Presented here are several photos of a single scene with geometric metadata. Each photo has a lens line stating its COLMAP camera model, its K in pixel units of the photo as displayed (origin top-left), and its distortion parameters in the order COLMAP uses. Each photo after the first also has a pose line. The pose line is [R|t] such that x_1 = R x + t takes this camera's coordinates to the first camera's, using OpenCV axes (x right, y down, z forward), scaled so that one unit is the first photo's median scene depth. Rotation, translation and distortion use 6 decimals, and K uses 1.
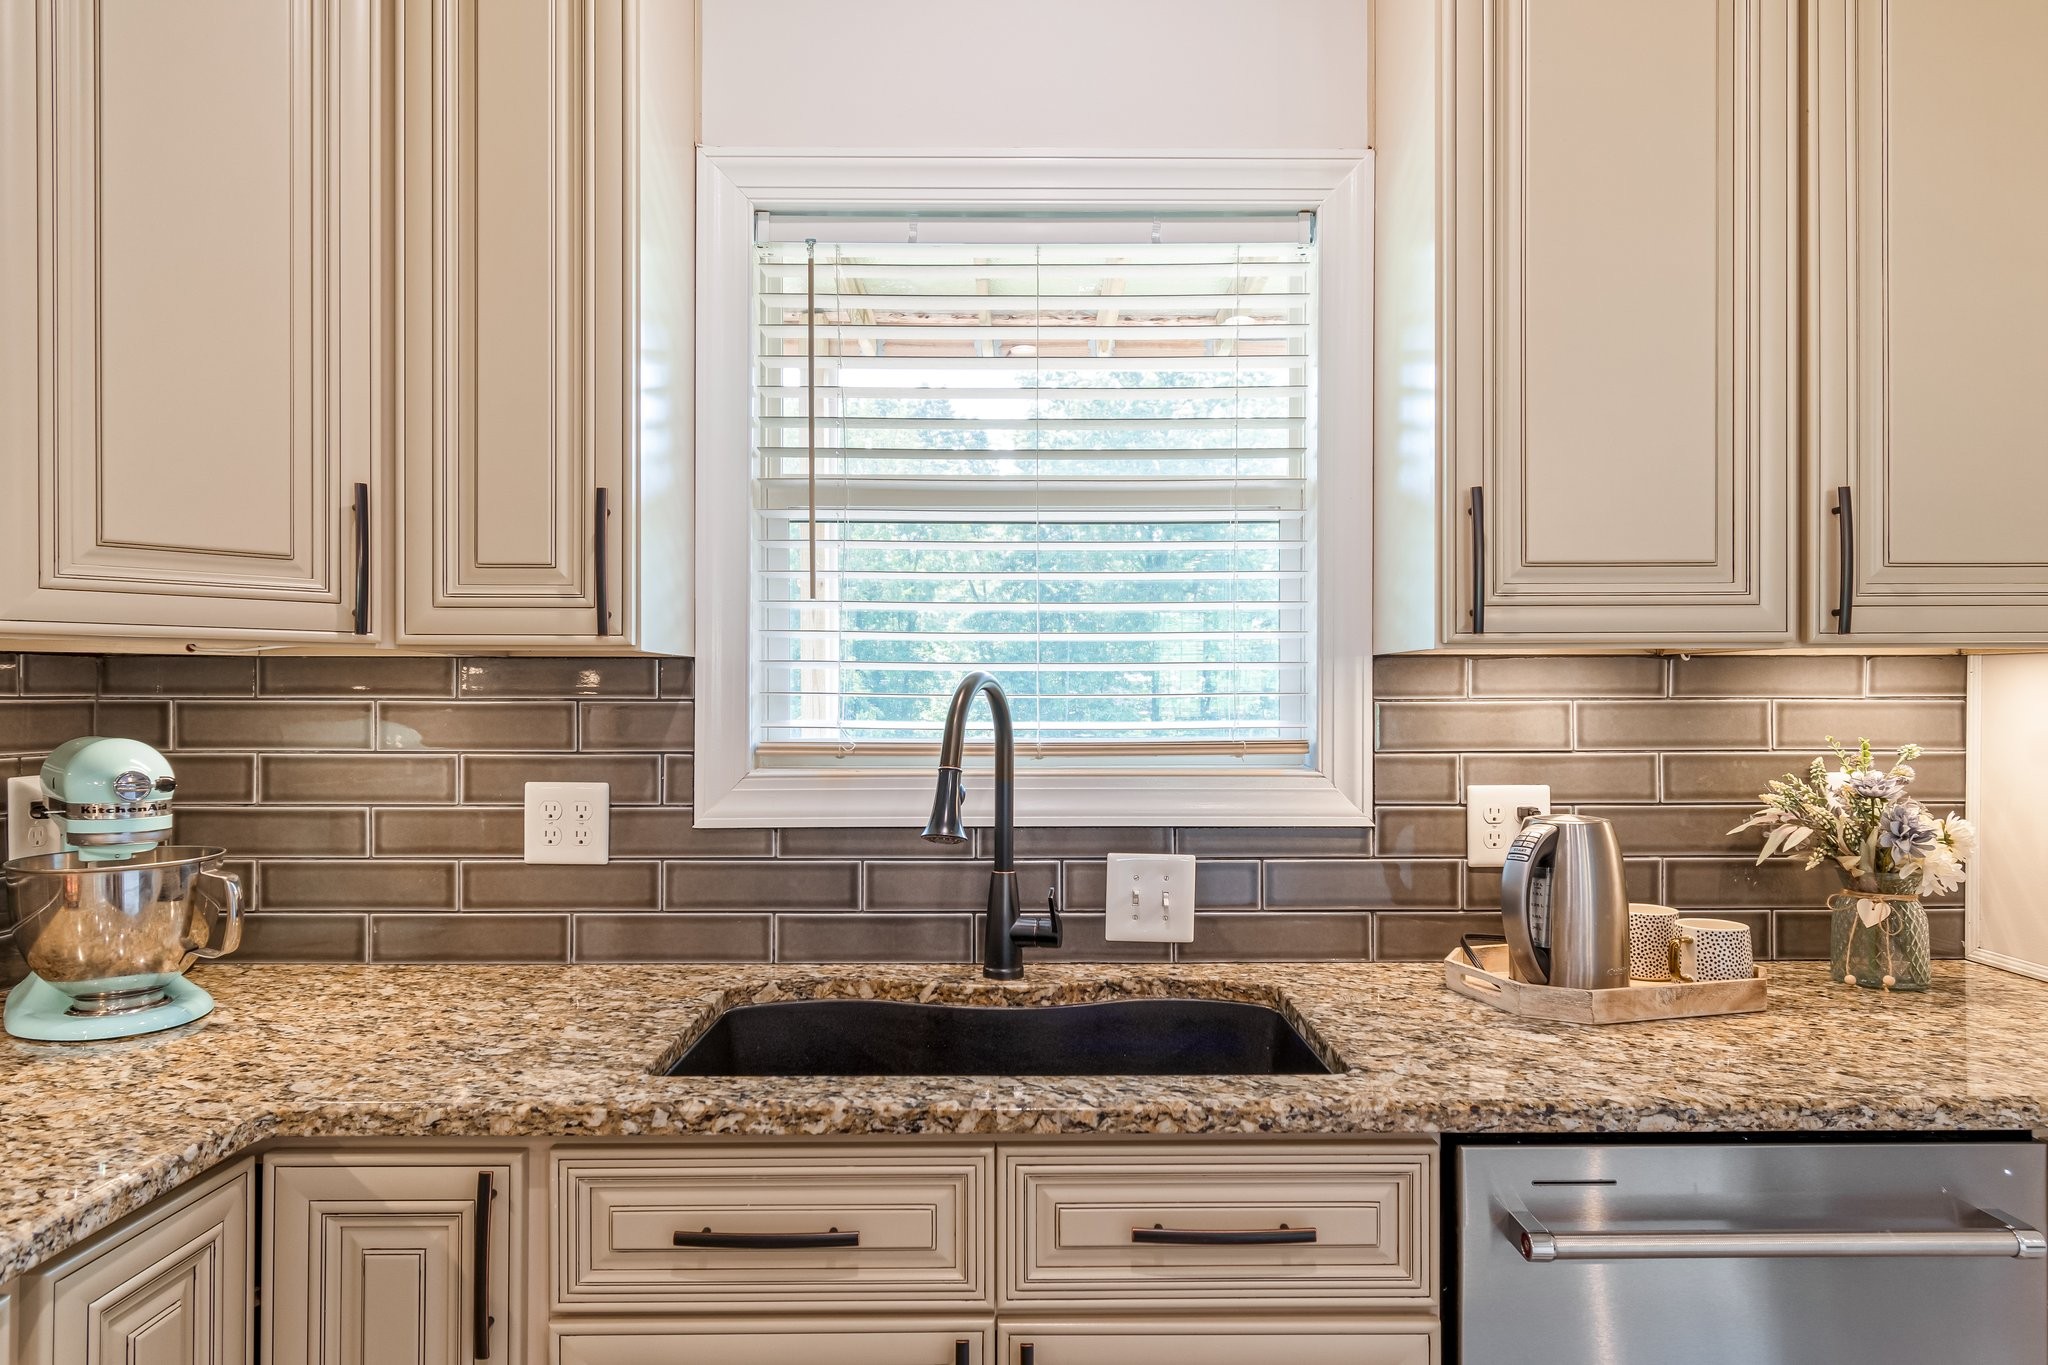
lens RADIAL K [[1499.9, 0, 1031.3], [0, 1499.9, 688.1], [0, 0, 1]] dist [0.007819, 0.002809]
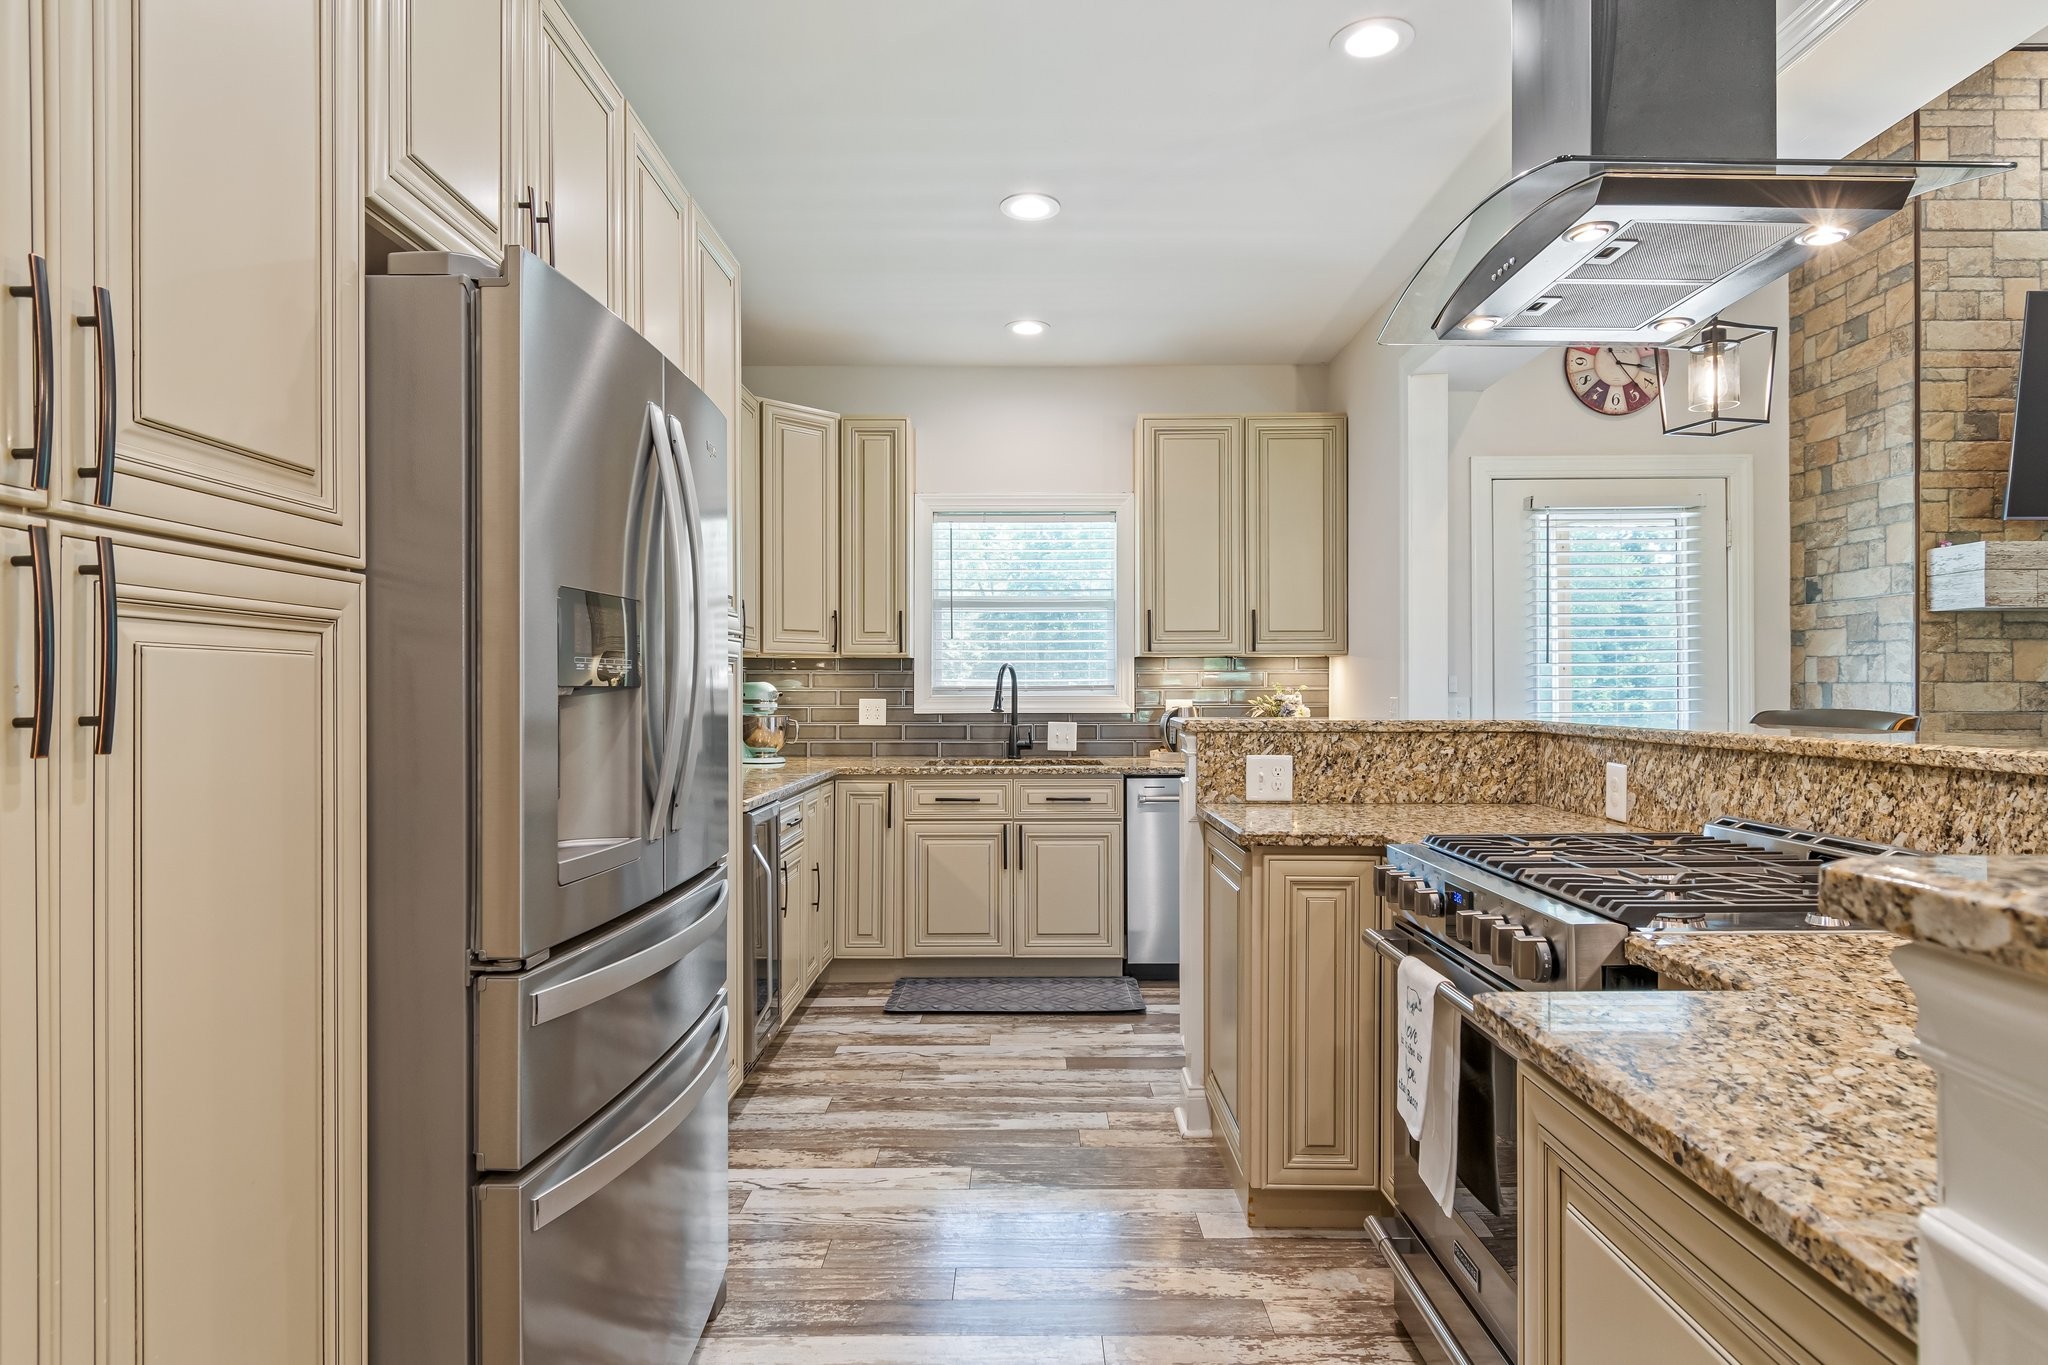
lens RADIAL K [[1139.7, 0, 1019.5], [0, 1139.7, 684.2], [0, 0, 1]] dist [0.001633, 0.000025]
pose [[0.999960, -0.000929, -0.008934, 0.013086], [0.000953, 0.999996, 0.002645, 0.026842], [0.008931, -0.002653, 0.999957, -1.358115]]
